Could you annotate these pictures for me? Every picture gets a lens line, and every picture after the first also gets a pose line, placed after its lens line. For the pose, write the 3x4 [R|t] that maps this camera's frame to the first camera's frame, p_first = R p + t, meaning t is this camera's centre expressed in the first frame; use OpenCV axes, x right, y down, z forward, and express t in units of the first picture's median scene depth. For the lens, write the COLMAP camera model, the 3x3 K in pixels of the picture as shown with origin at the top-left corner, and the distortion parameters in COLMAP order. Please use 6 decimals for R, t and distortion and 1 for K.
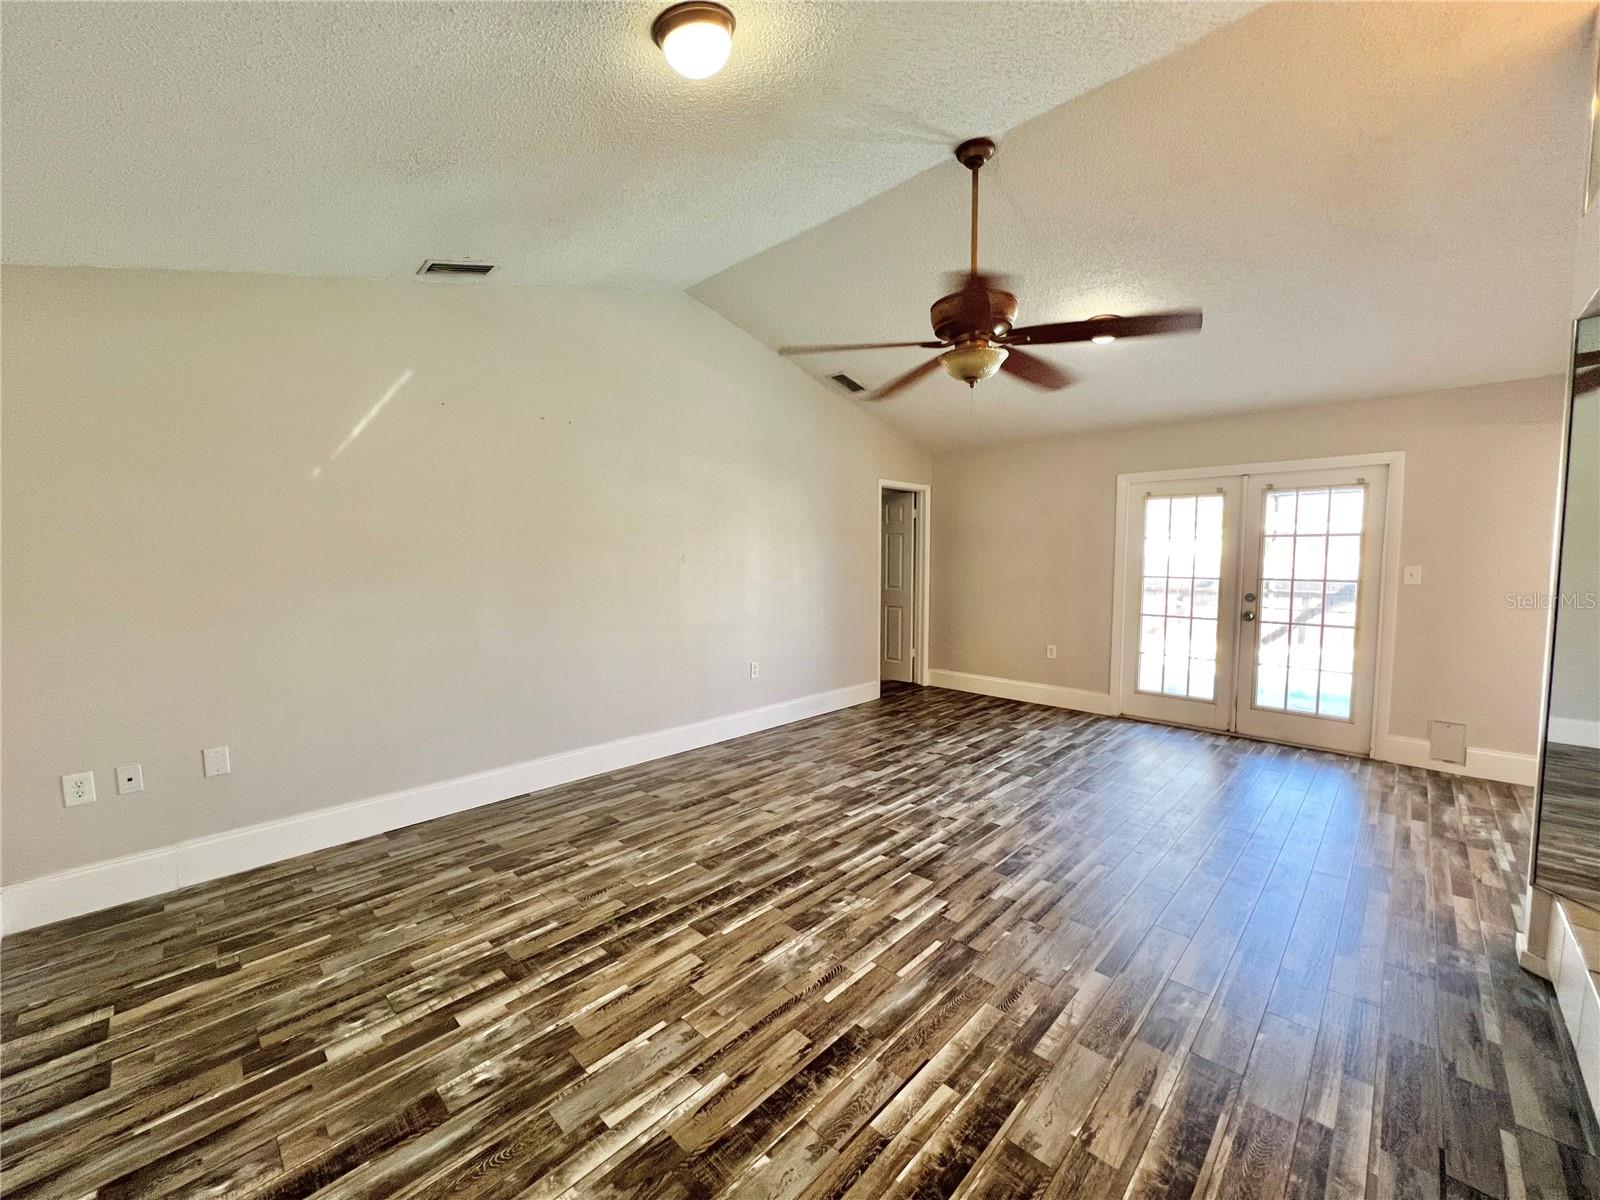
lens RADIAL K [[641.2, 0, 797.4], [0, 641.2, 594.2], [0, 0, 1]] dist [0.000569, -0.000156]
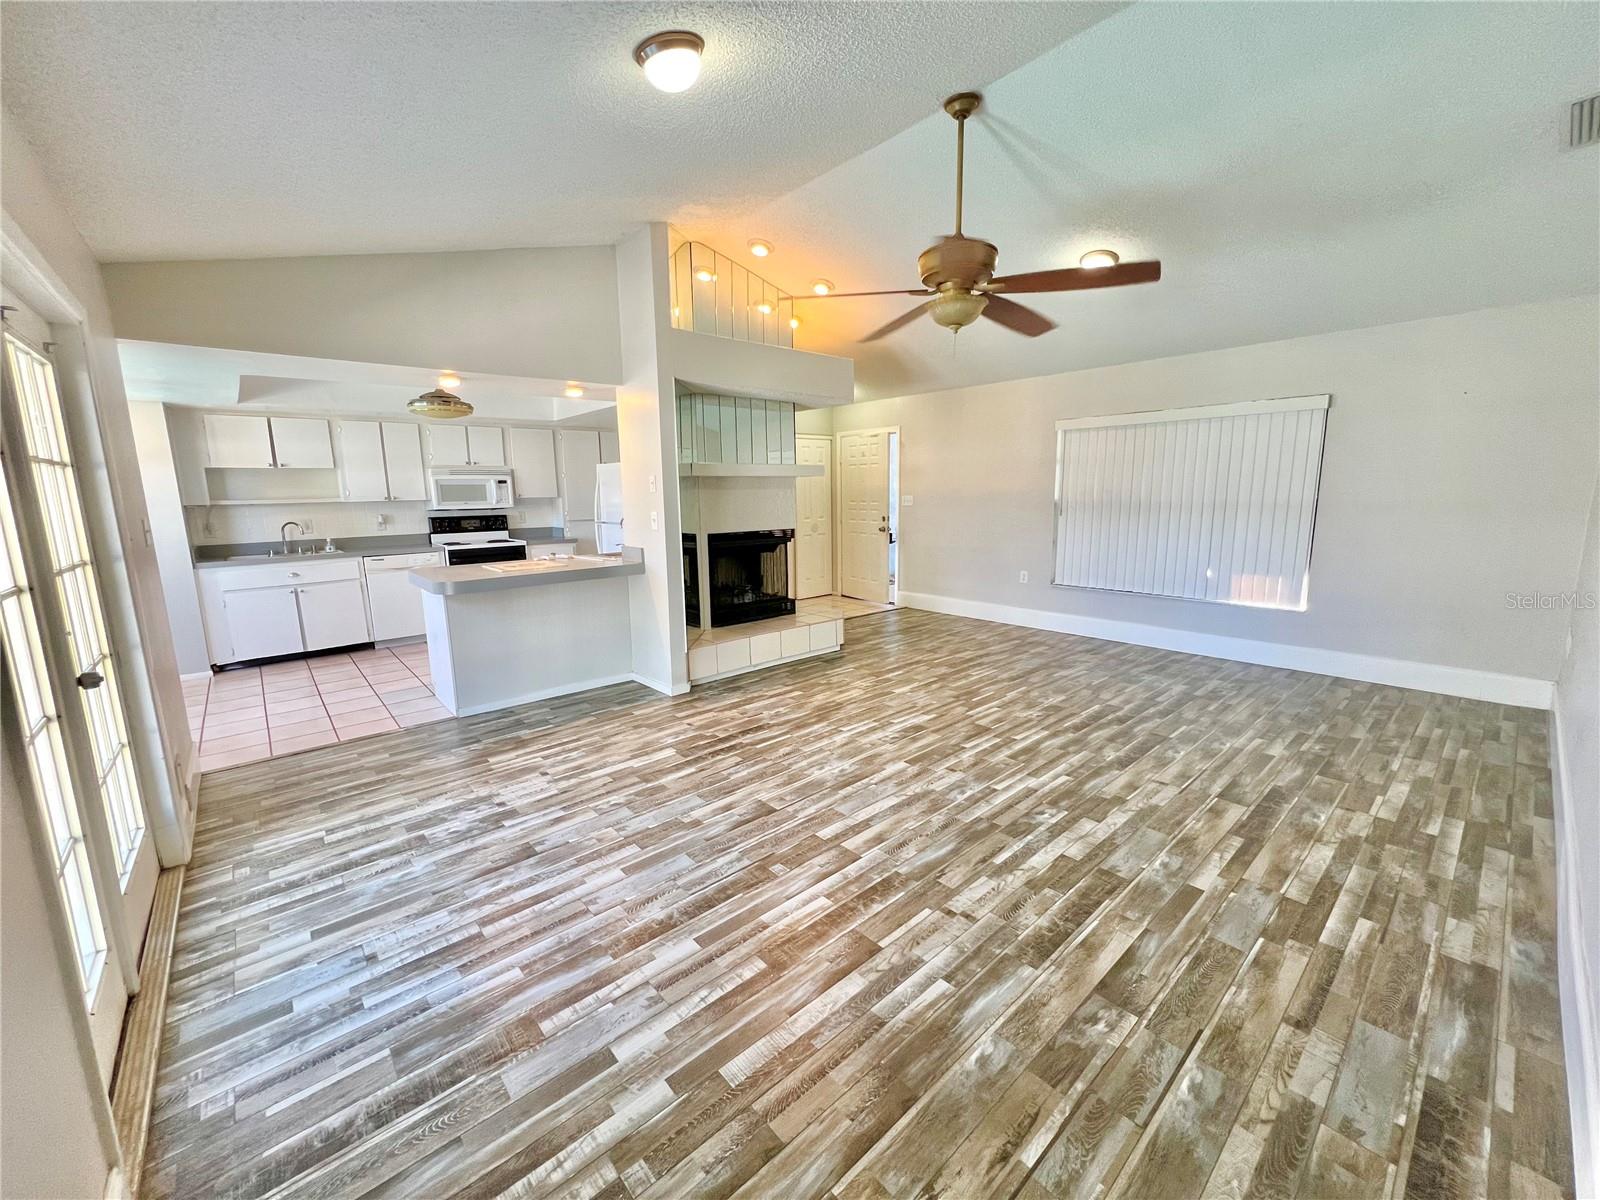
lens RADIAL K [[635.2, 0, 797.8], [0, 635.2, 598.8], [0, 0, 1]] dist [-0.002306, -0.000042]
pose [[-0.996596, 0.004488, 0.082322, 0.443512], [0.023561, 0.972377, 0.232224, -0.136806], [-0.079006, 0.233373, -0.969172, 2.129882]]
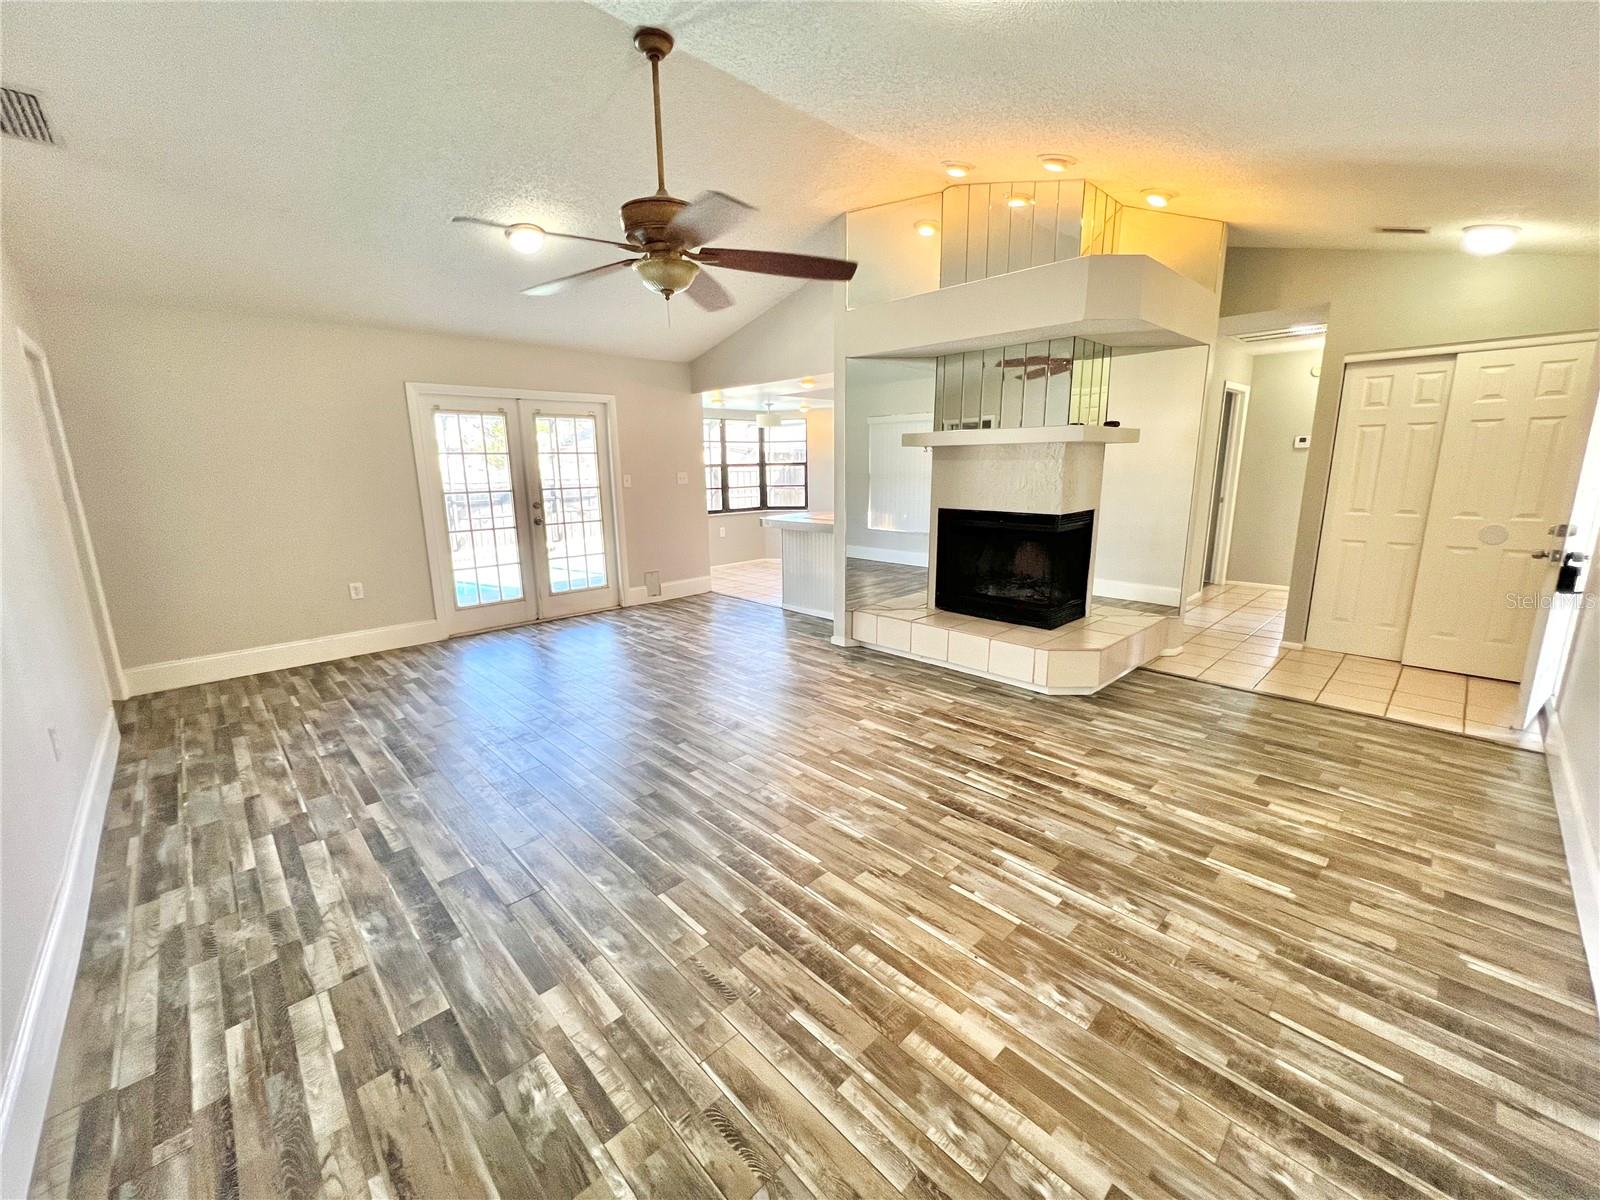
lens RADIAL K [[635.2, 0, 797.8], [0, 635.2, 598.8], [0, 0, 1]] dist [-0.002306, -0.000042]
pose [[0.032838, -0.210239, 0.977098, -0.782517], [0.077526, 0.975216, 0.207229, -0.053651], [-0.996449, 0.068945, 0.048323, 0.764570]]
